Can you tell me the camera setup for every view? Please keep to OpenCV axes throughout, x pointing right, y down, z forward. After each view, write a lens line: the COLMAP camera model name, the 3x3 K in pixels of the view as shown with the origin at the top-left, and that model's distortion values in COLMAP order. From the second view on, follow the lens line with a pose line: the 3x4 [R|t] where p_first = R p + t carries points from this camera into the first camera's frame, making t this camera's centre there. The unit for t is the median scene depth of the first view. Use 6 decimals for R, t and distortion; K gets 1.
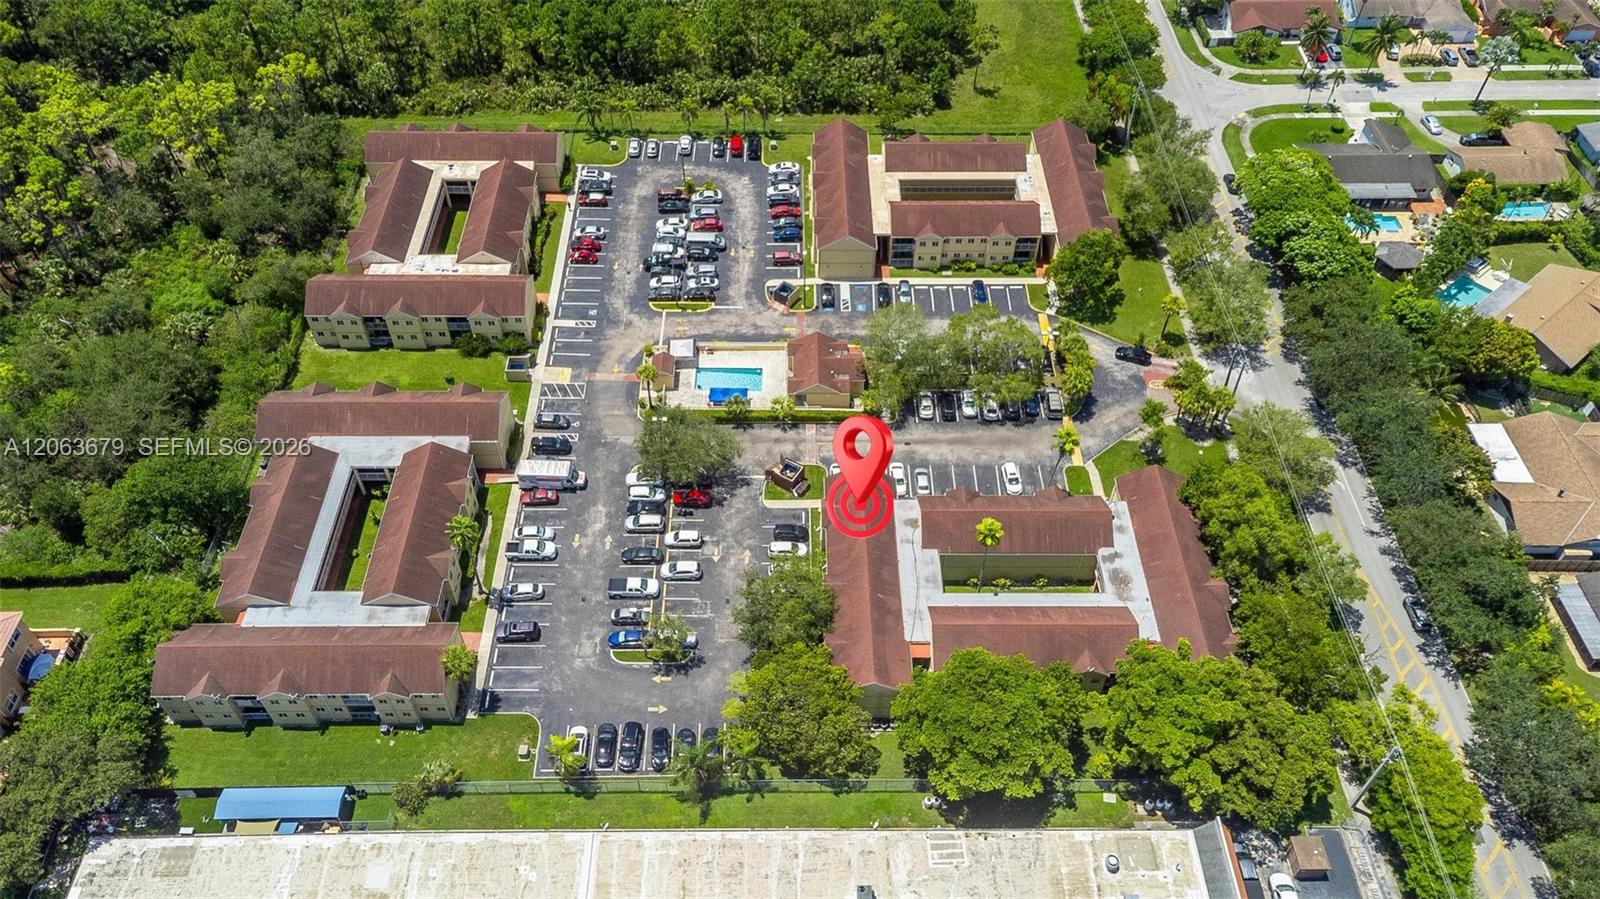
lens RADIAL K [[1189.6, 0, 795.4], [0, 1189.6, 446.1], [0, 0, 1]] dist [0.033020, 0.030471]
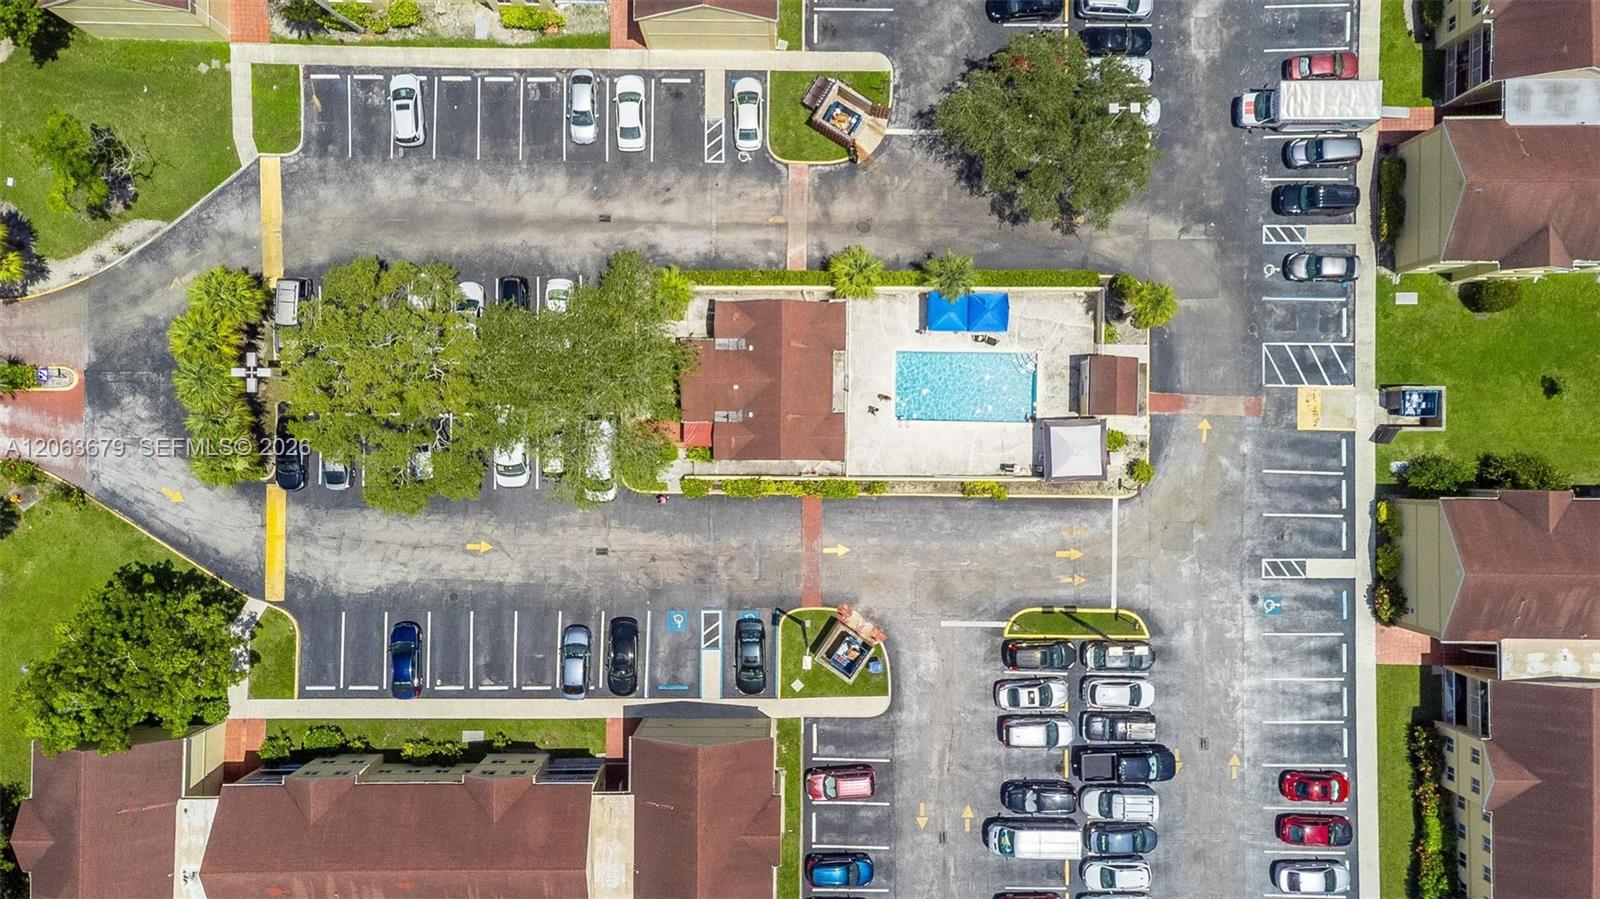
lens RADIAL K [[1189.6, 0, 795.4], [0, 1189.6, 446.1], [0, 0, 1]] dist [0.033020, 0.030471]
pose [[-0.999760, -0.012357, -0.018102, 0.020603], [-0.003039, -0.739772, 0.672851, -0.384924], [-0.021706, 0.672744, 0.739557, 0.646228]]
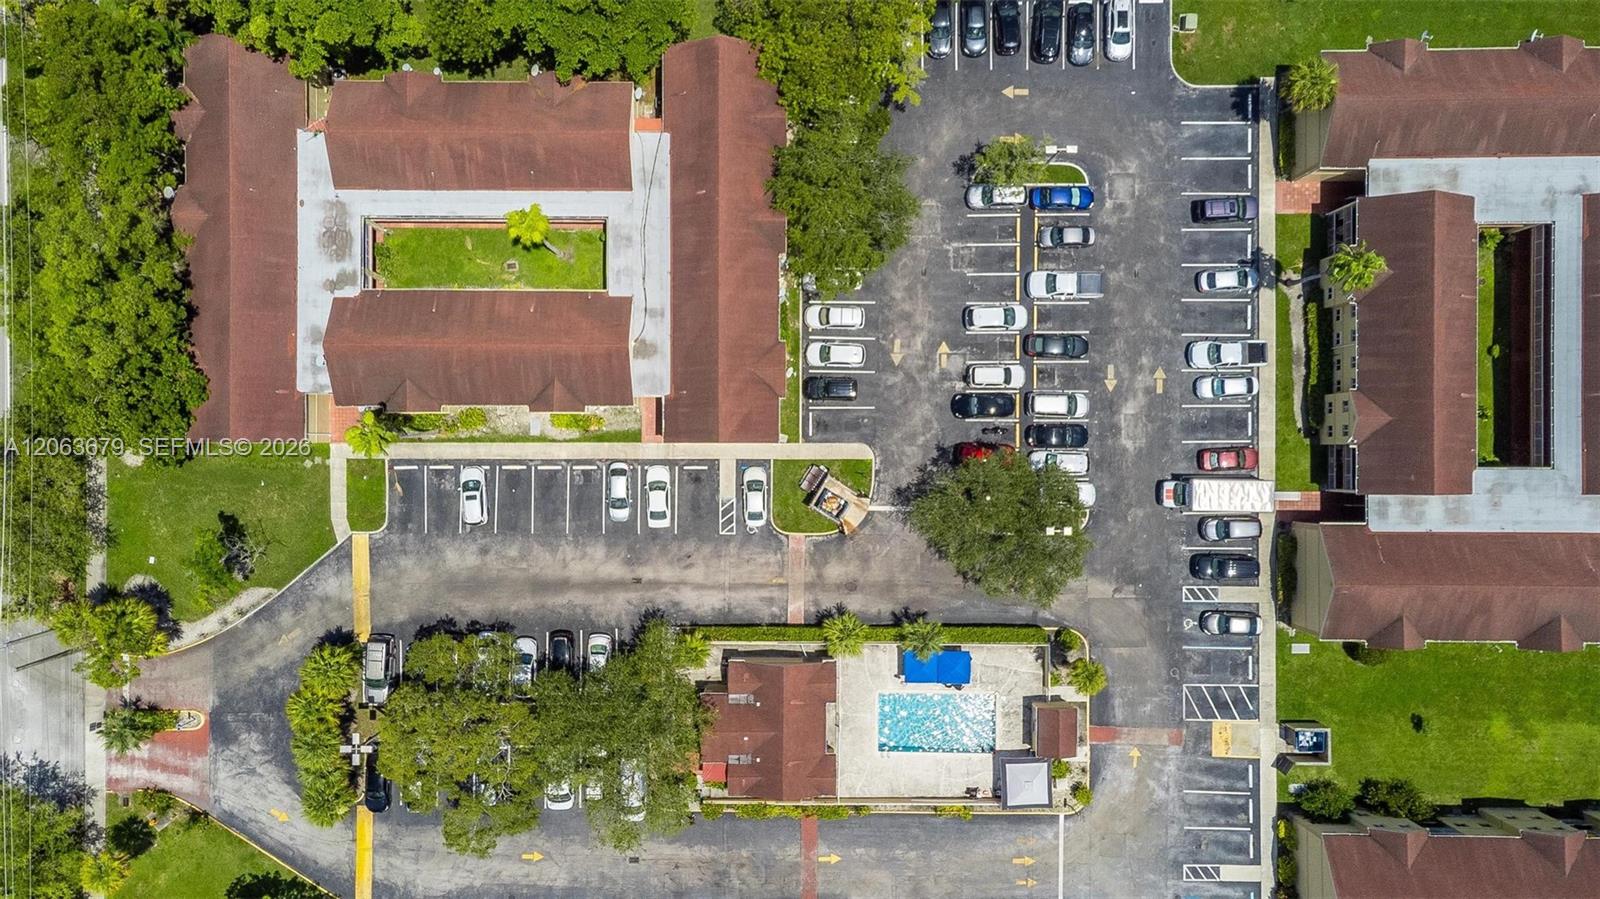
lens RADIAL K [[1245.4, 0, 797.2], [0, 1245.4, 439.1], [0, 0, 1]] dist [0.036076, 0.017084]
pose [[-0.999843, -0.009664, -0.014838, 0.021400], [-0.002837, -0.739691, 0.672941, -0.351498], [-0.017479, 0.672878, 0.739547, 0.449436]]
